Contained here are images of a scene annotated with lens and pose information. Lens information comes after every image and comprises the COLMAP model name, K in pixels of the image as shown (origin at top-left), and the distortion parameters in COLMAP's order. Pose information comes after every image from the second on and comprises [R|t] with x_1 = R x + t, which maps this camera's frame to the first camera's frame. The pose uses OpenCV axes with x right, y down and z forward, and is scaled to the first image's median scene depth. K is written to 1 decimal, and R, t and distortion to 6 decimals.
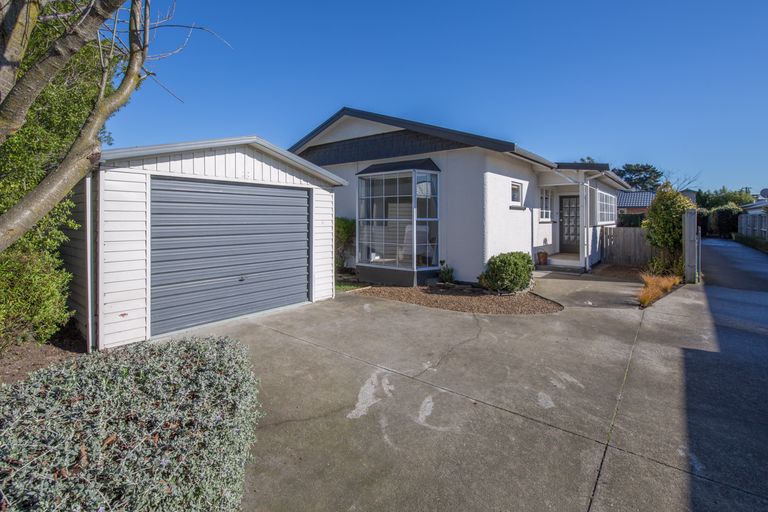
lens RADIAL K [[357.9, 0, 392.7], [0, 357.9, 212.2], [0, 0, 1]] dist [-0.012771, -0.001599]
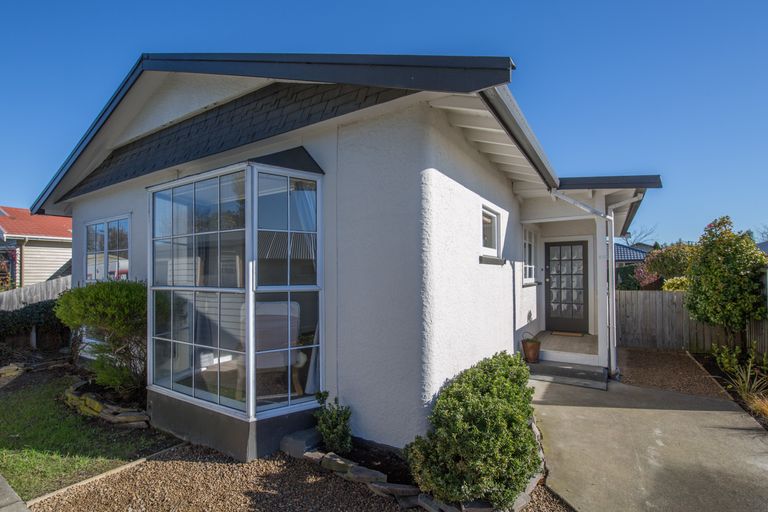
lens RADIAL K [[357.9, 0, 378.6], [0, 357.9, 267.2], [0, 0, 1]] dist [-0.012771, -0.001599]
pose [[0.995750, -0.005934, 0.091911, 0.134306], [0.006085, 0.999981, -0.001359, -0.002341], [-0.091901, 0.001913, 0.995766, 0.481810]]
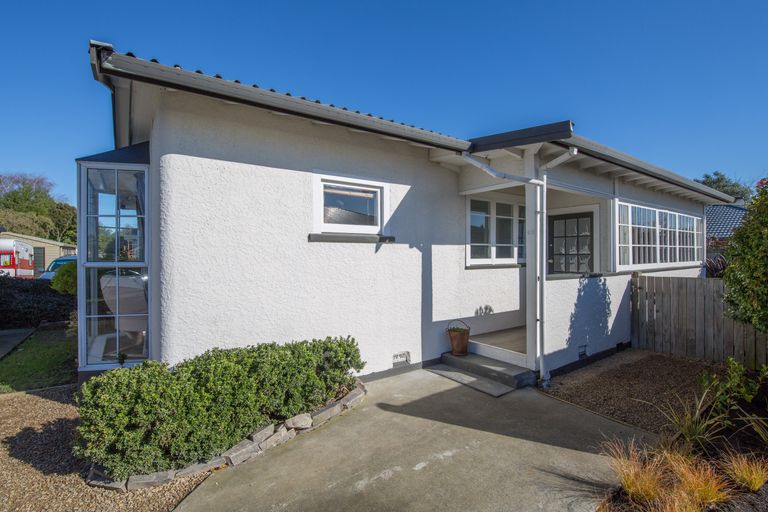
lens RADIAL K [[357.9, 0, 387.3], [0, 357.9, 251.5], [0, 0, 1]] dist [-0.012771, -0.001599]
pose [[0.961685, -0.007248, -0.274062, 0.484786], [0.009569, 0.999929, 0.007132, 0.002074], [0.273991, -0.009481, 0.961686, 0.529369]]
